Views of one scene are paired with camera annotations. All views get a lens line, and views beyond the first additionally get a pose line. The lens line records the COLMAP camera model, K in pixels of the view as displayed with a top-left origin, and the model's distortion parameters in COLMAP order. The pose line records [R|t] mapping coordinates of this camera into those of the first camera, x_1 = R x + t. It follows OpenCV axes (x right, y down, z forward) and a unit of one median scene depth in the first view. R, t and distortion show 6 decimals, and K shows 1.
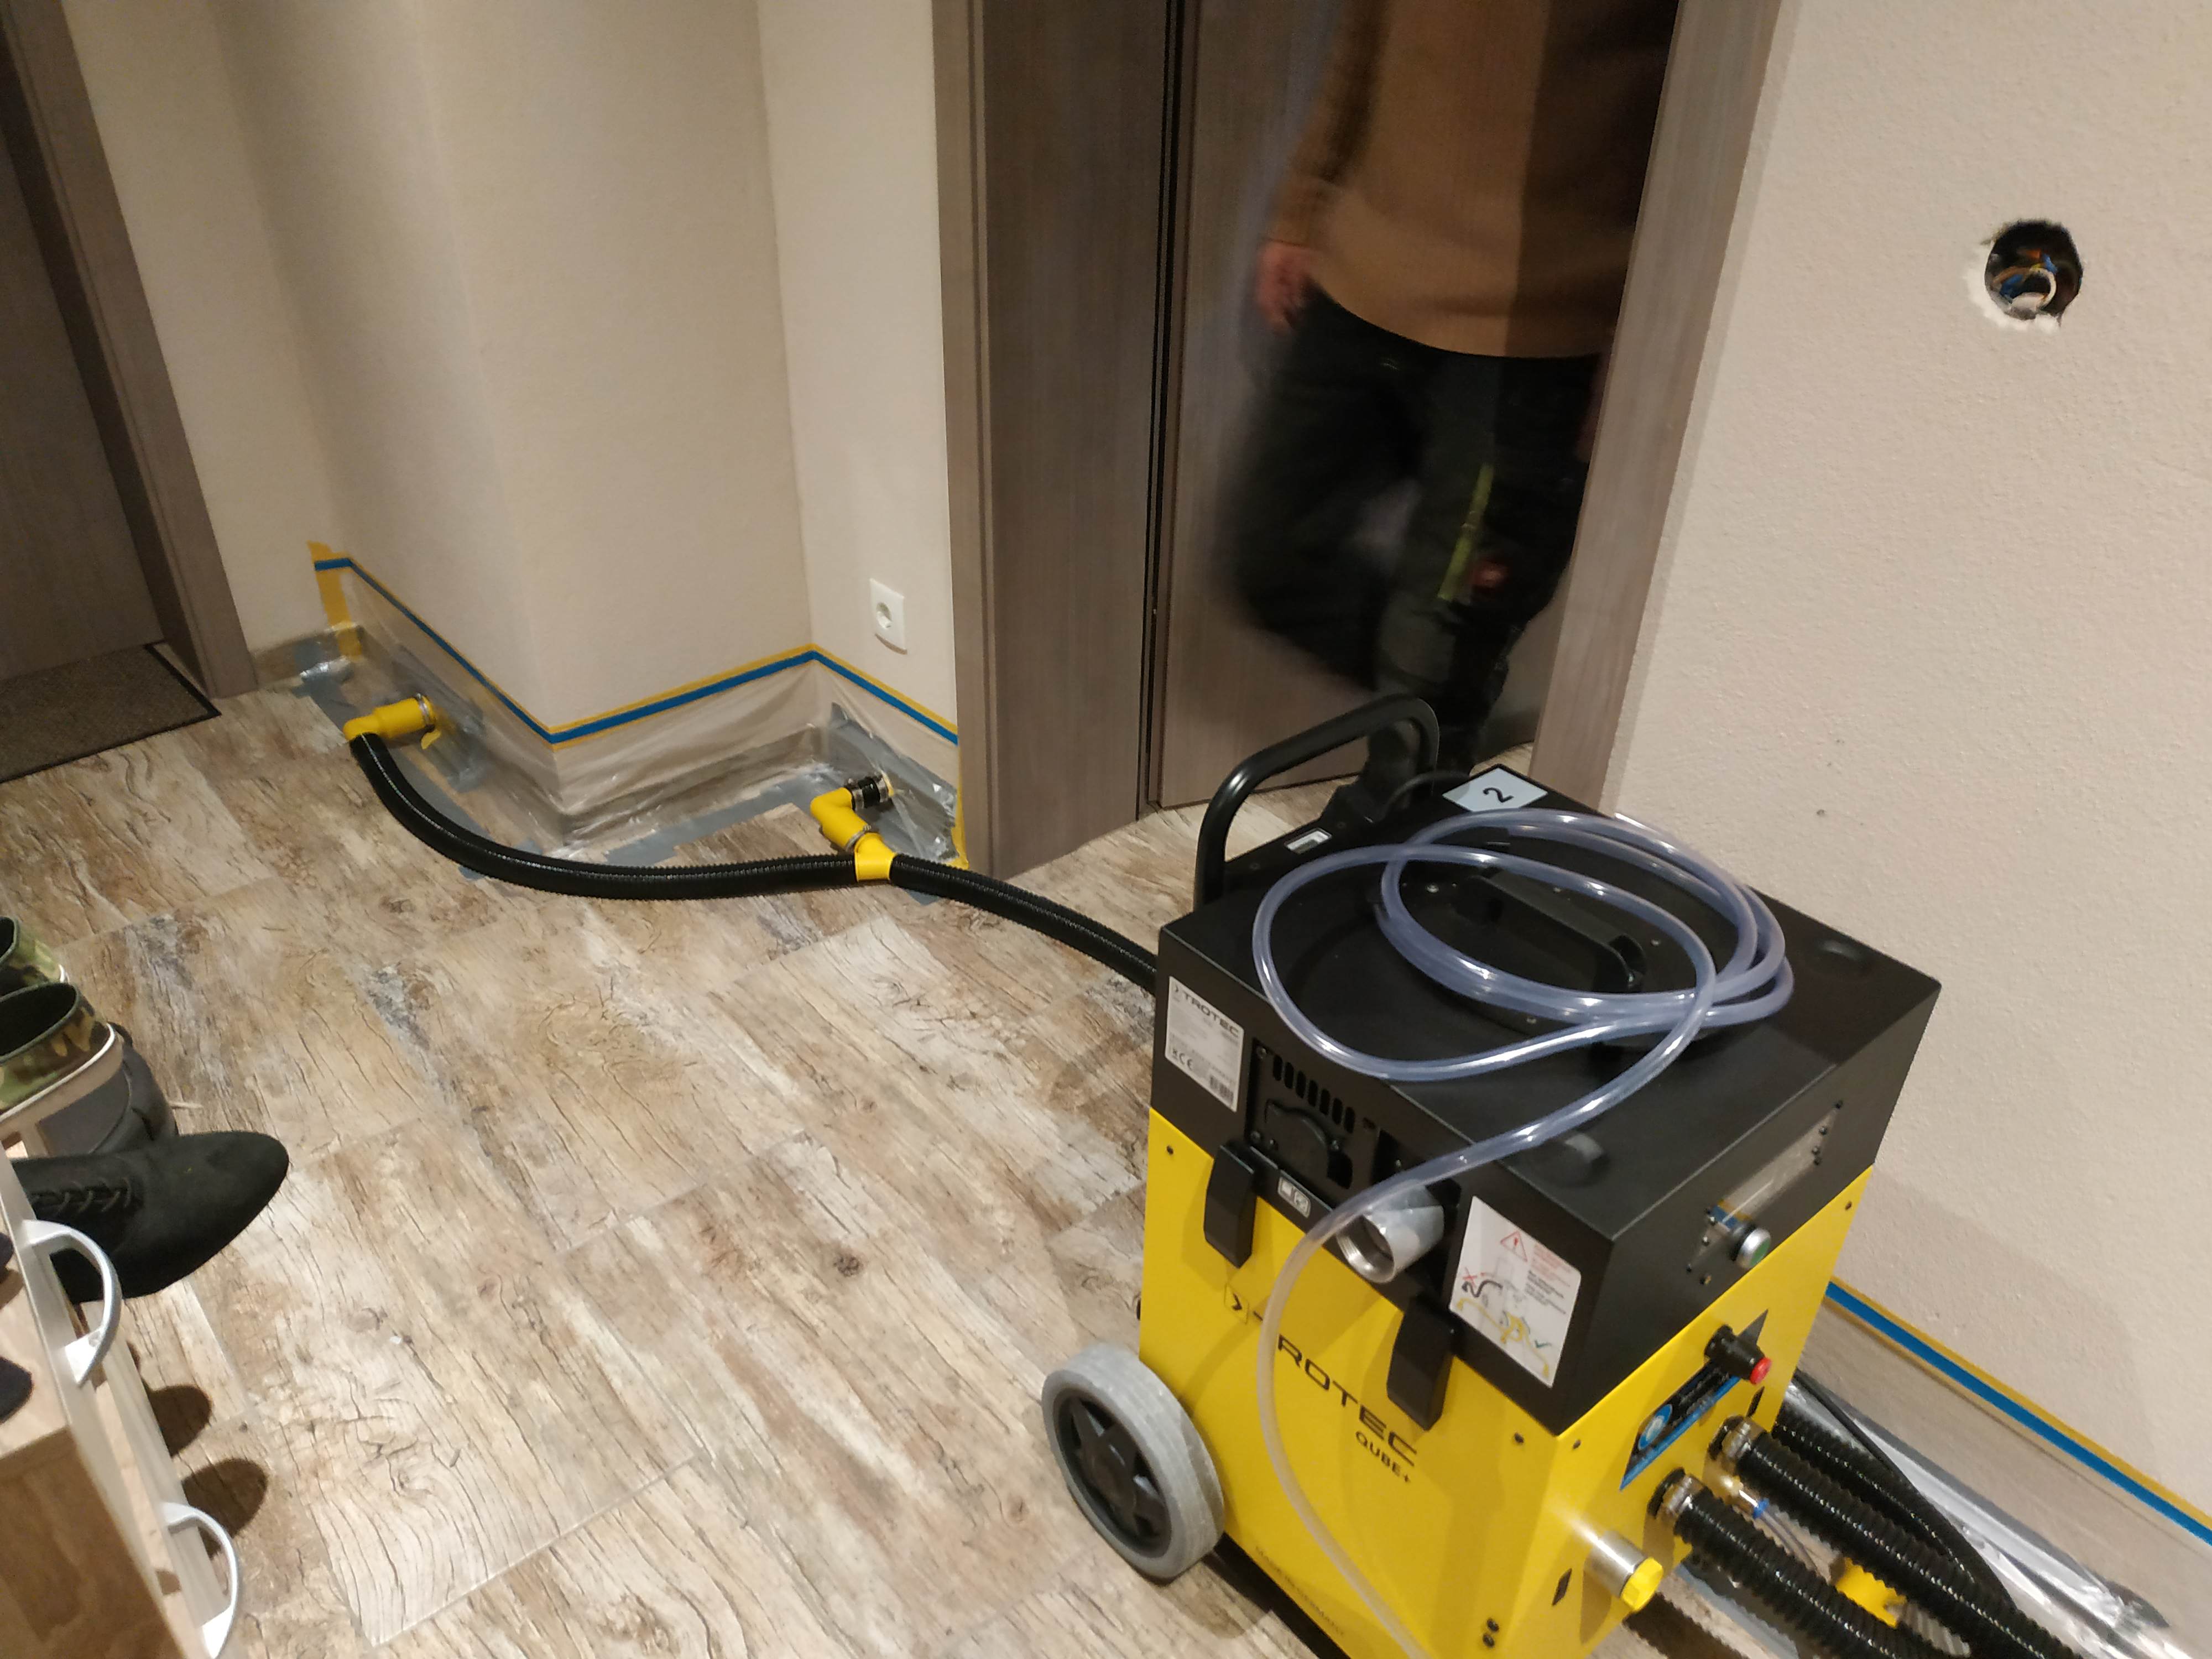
lens RADIAL K [[1608.6, 0, 1106.0], [0, 1608.6, 829.5], [0, 0, 1]] dist [0.020652, -0.001910]
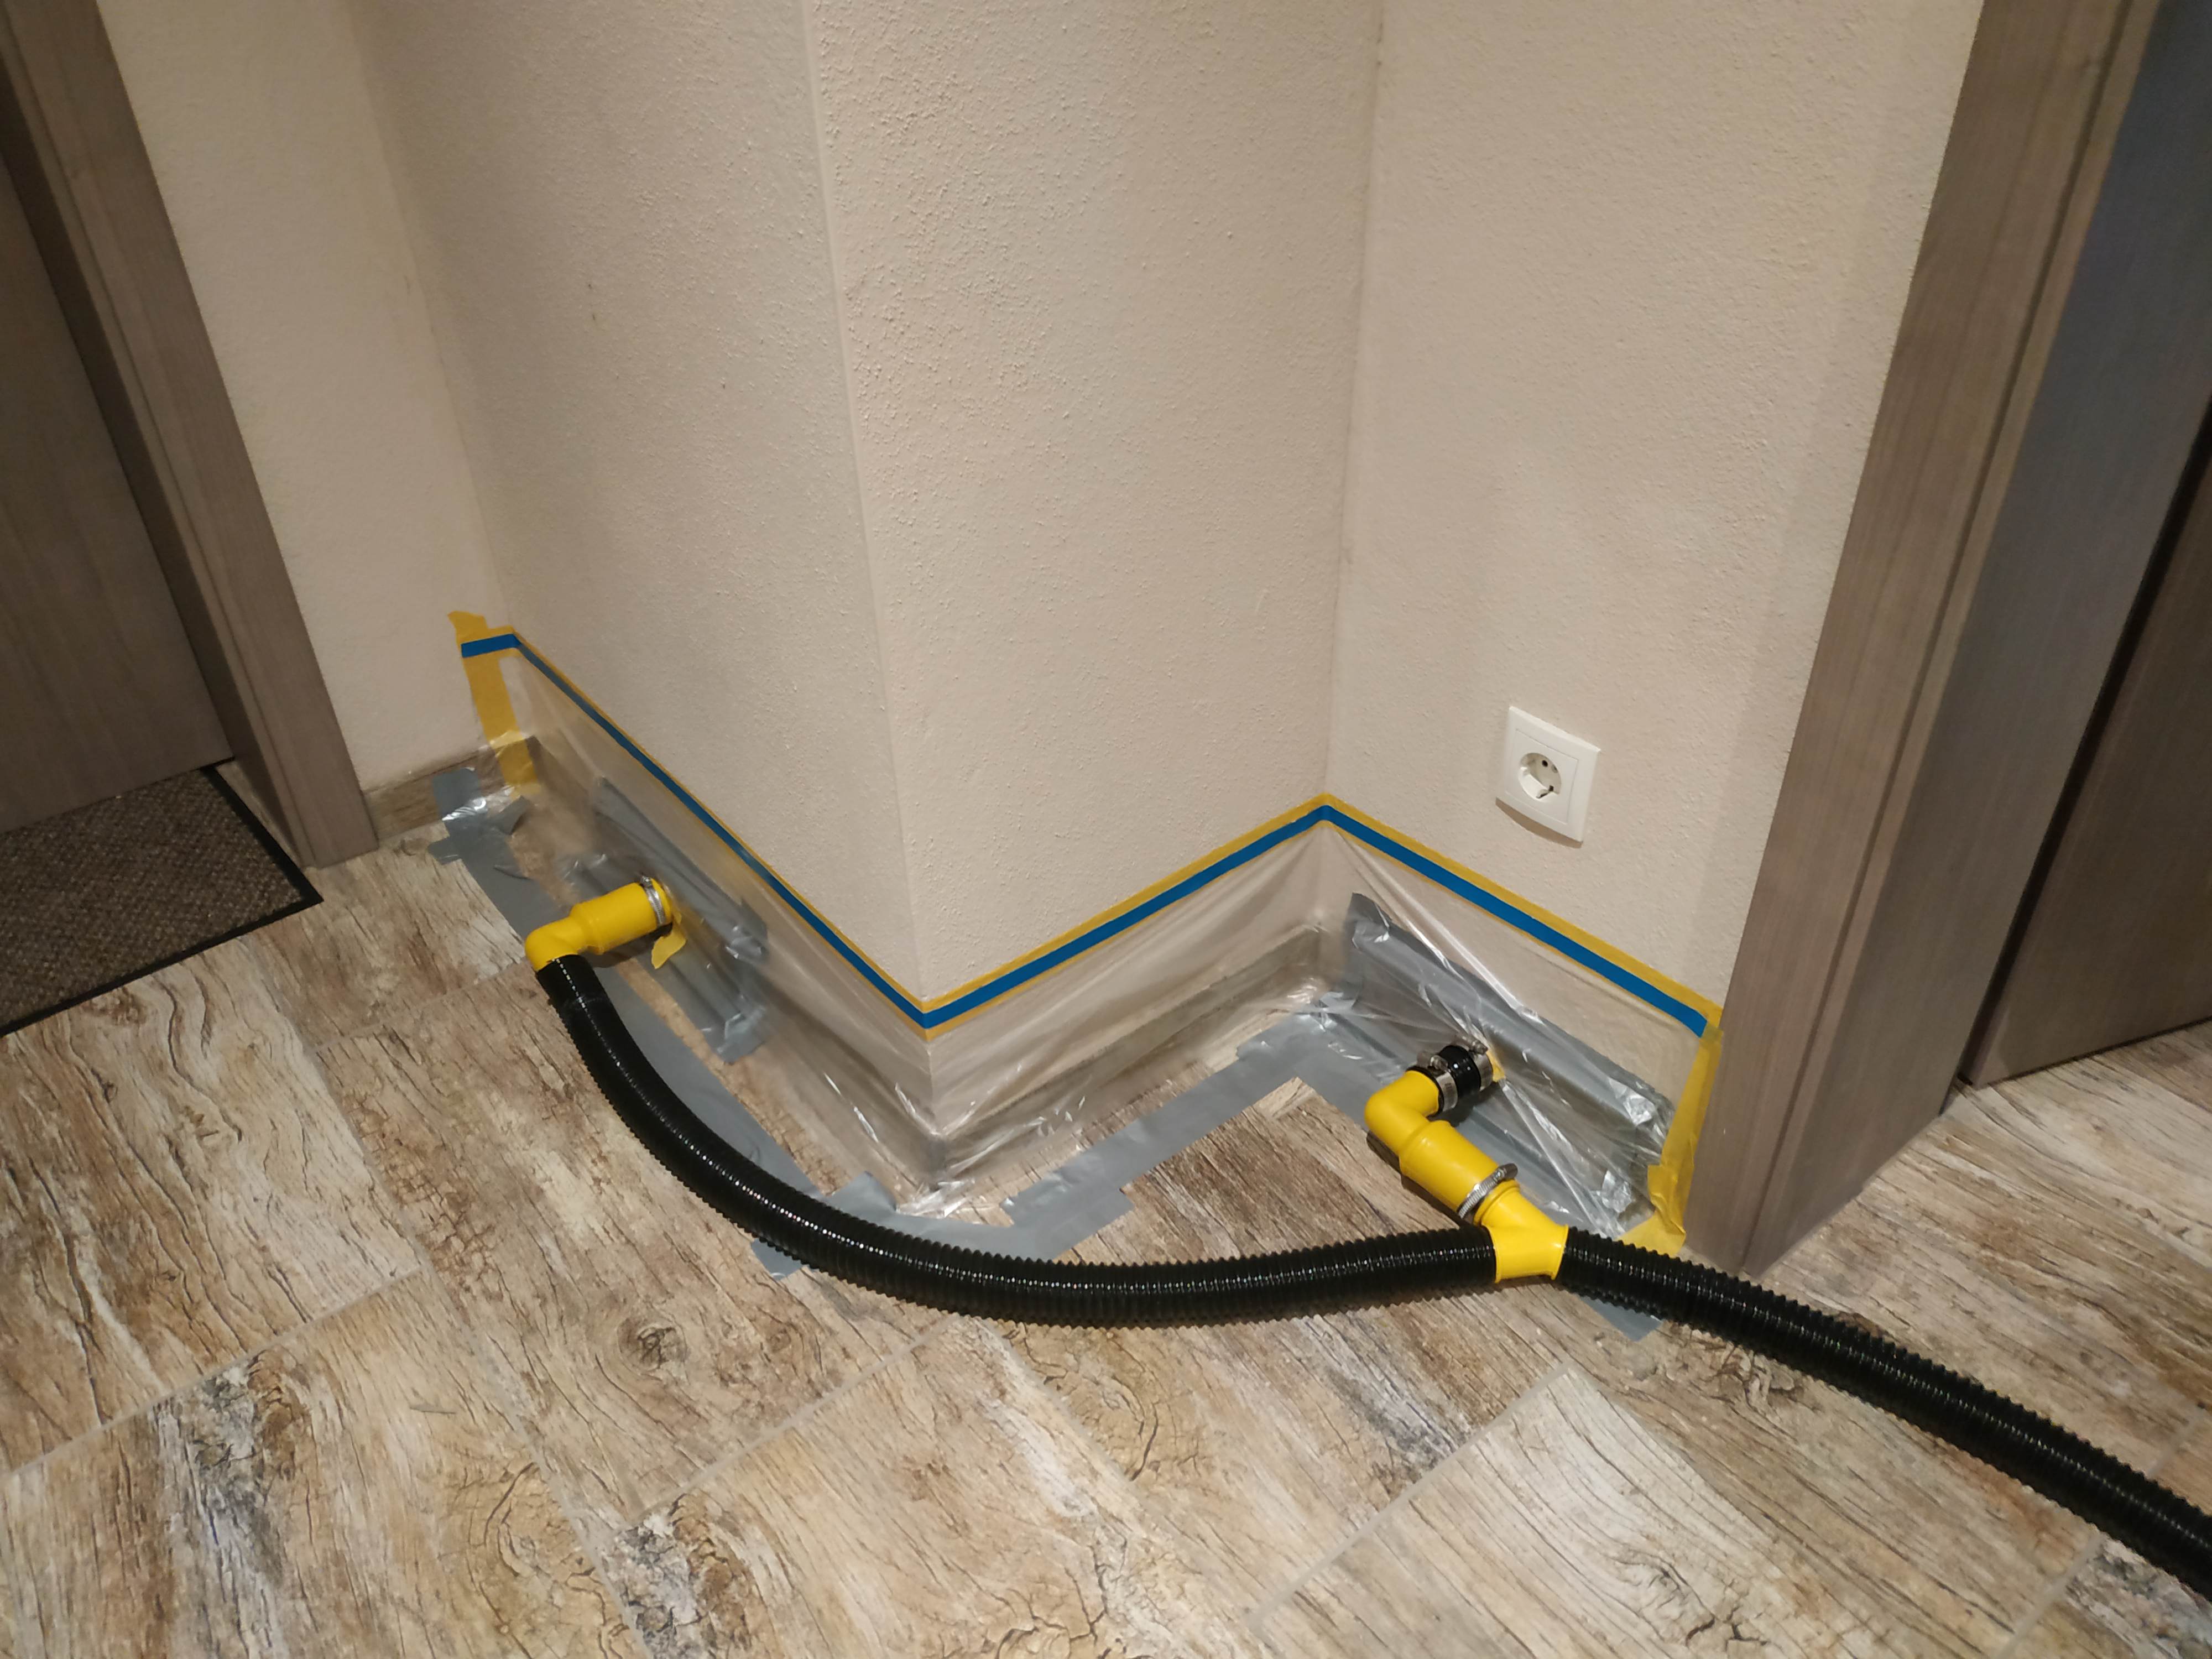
lens RADIAL K [[1647.1, 0, 1106.0], [0, 1647.1, 829.5], [0, 0, 1]] dist [0.046098, -0.010354]
pose [[0.998198, -0.010284, -0.059126, -0.254449], [0.012958, 0.998901, 0.045034, -0.146292], [0.058598, -0.045719, 0.997234, 0.467412]]
